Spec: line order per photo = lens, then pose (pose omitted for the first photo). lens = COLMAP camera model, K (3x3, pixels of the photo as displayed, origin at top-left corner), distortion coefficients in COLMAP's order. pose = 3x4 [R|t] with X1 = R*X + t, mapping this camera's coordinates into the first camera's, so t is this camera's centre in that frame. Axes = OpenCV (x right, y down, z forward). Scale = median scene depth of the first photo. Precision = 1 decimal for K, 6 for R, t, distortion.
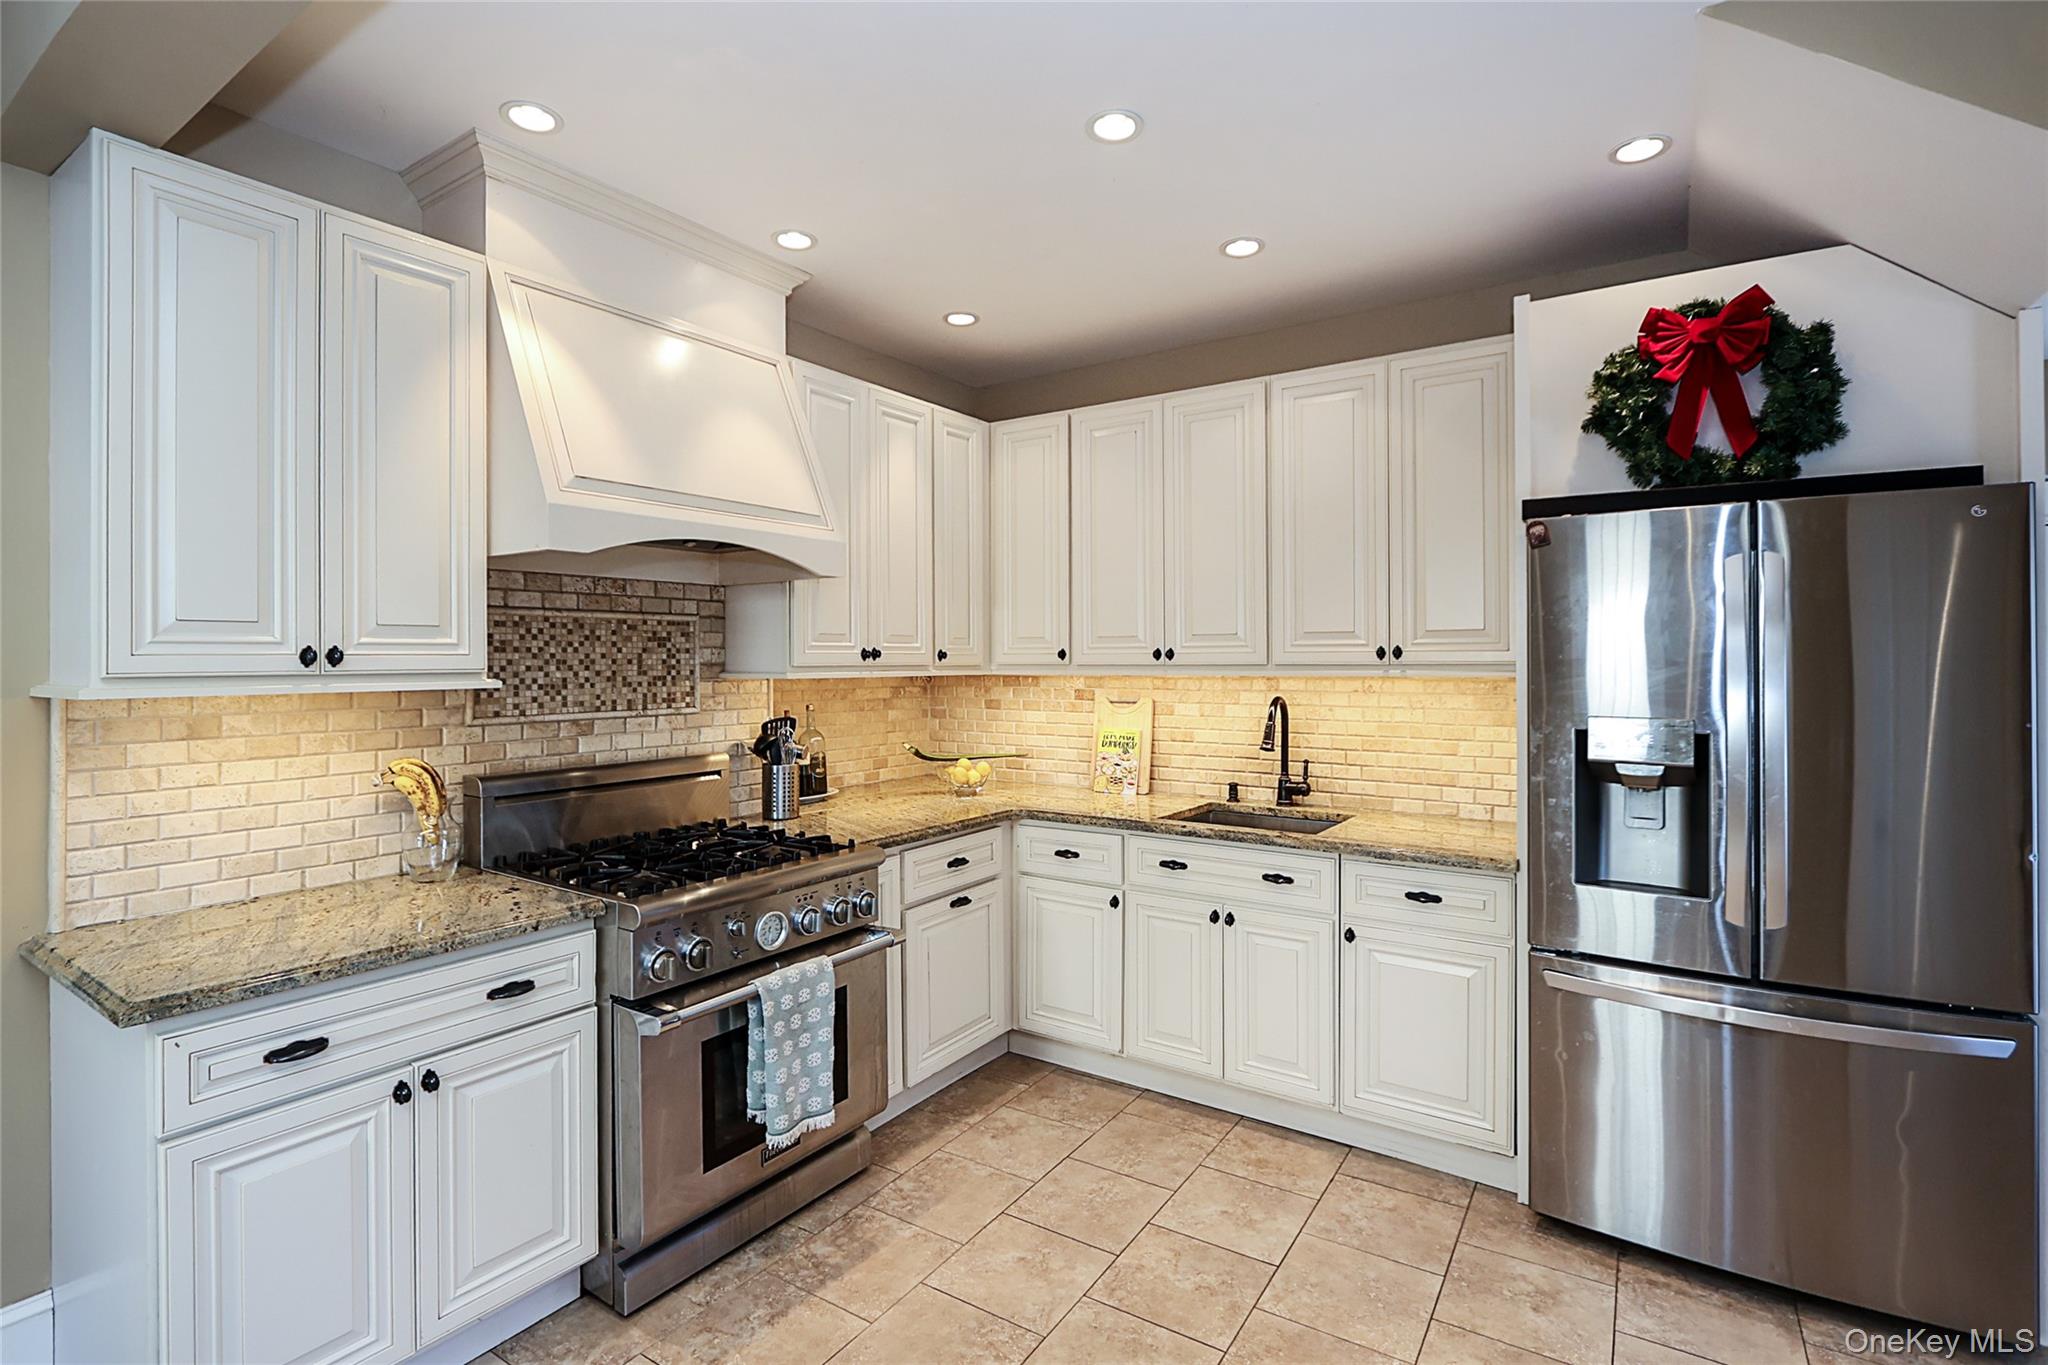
lens RADIAL K [[984.4, 0, 1031.4], [0, 984.4, 649.1], [0, 0, 1]] dist [-0.004519, -0.000114]
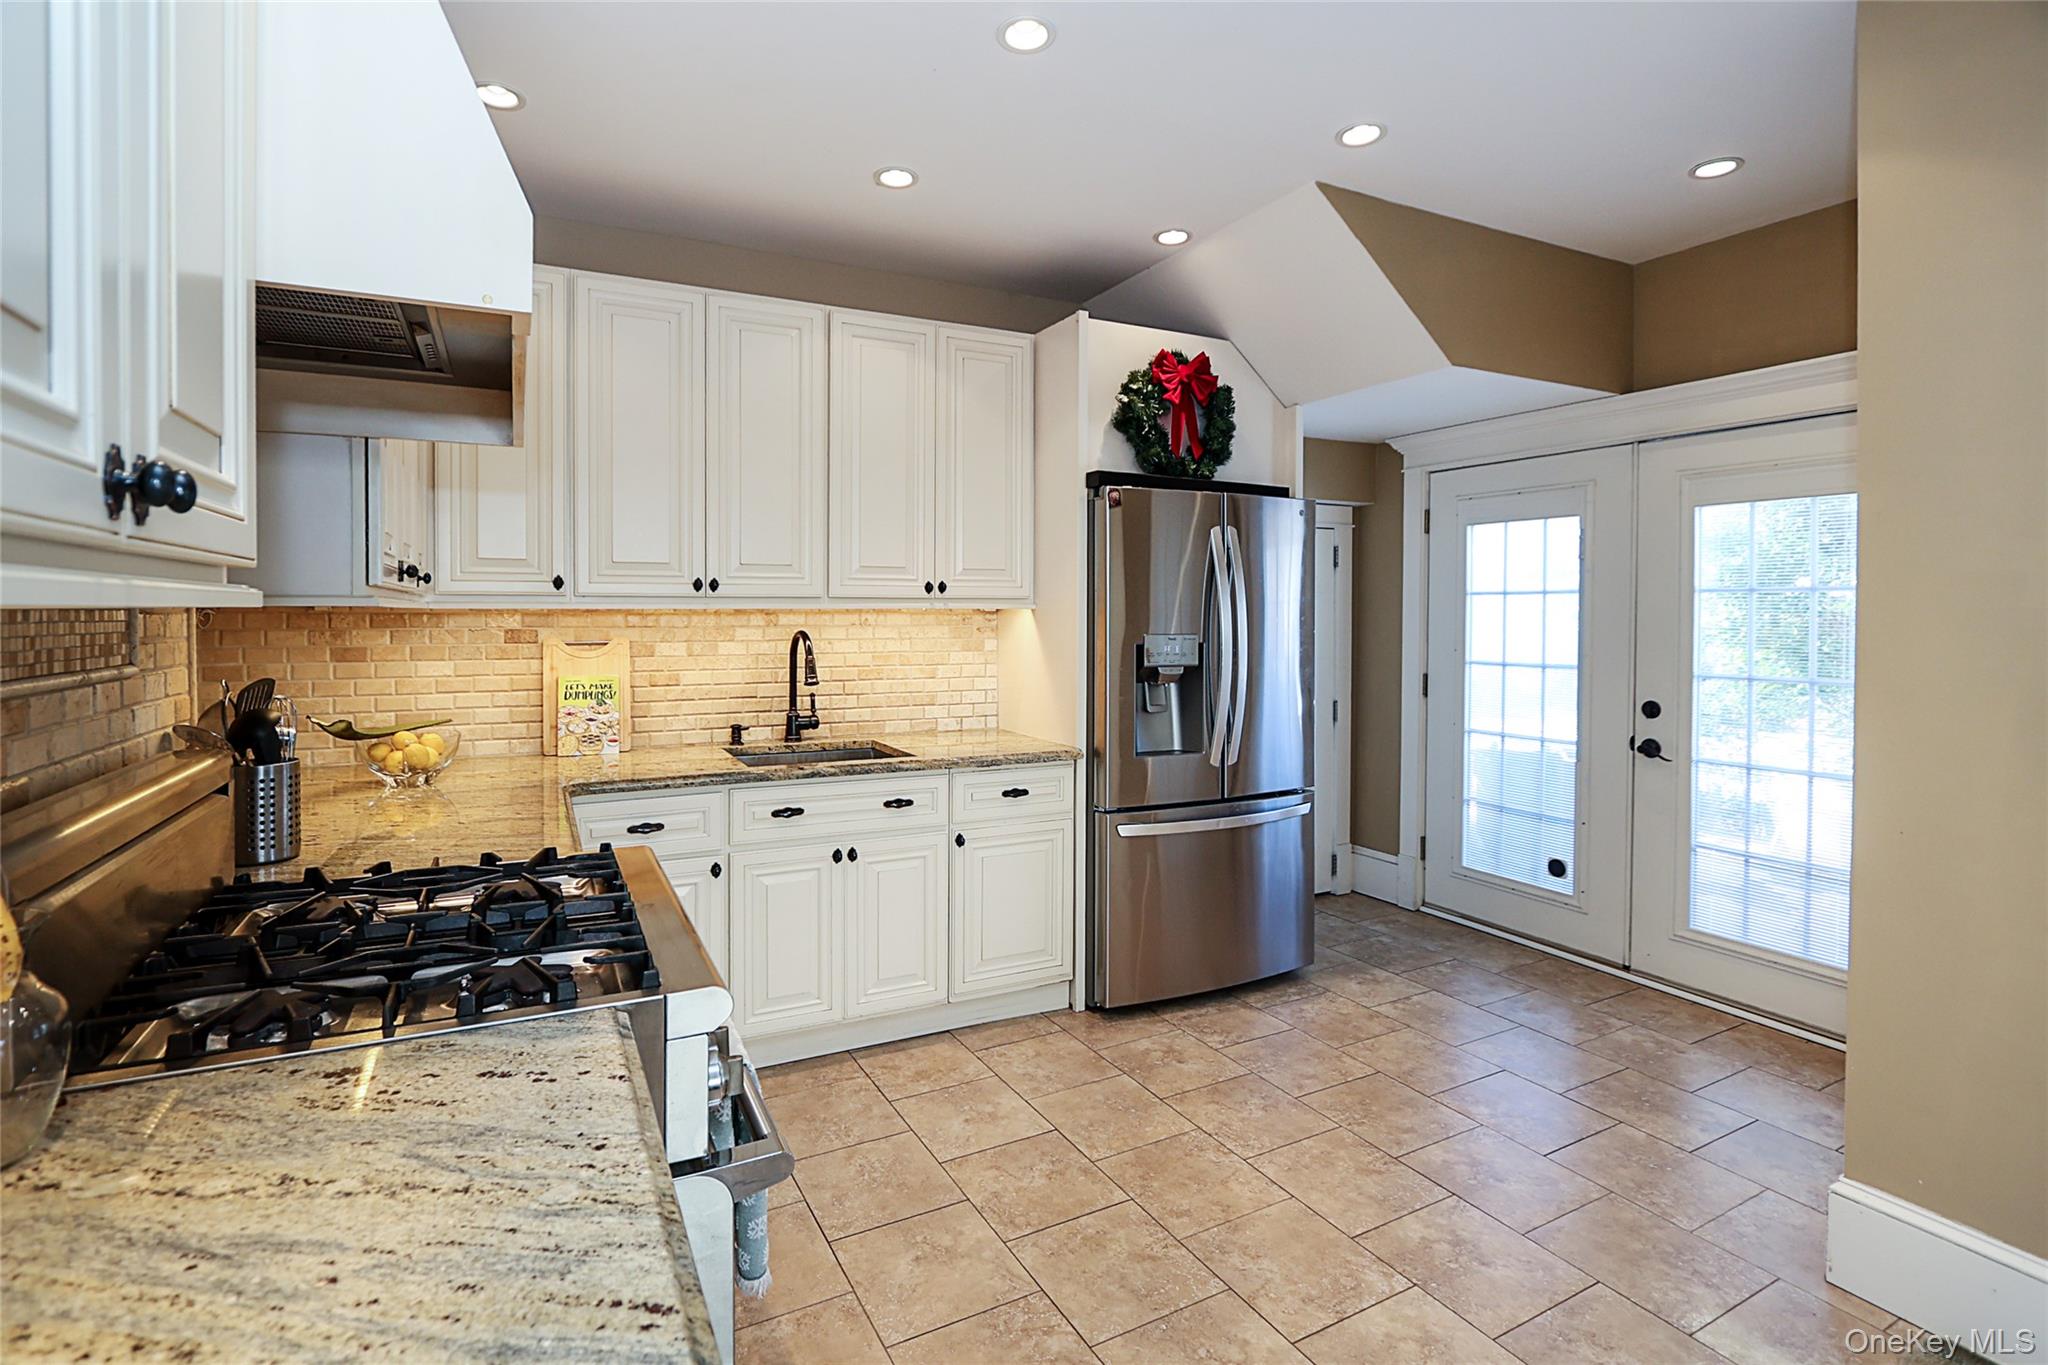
lens RADIAL K [[955.4, 0, 999.9], [0, 955.4, 620.1], [0, 0, 1]] dist [-0.008232, -0.000025]
pose [[0.497640, -0.004880, 0.867370, -0.549339], [-0.011519, 0.999859, 0.012234, 0.026827], [-0.867307, -0.016079, 0.497513, 0.399544]]
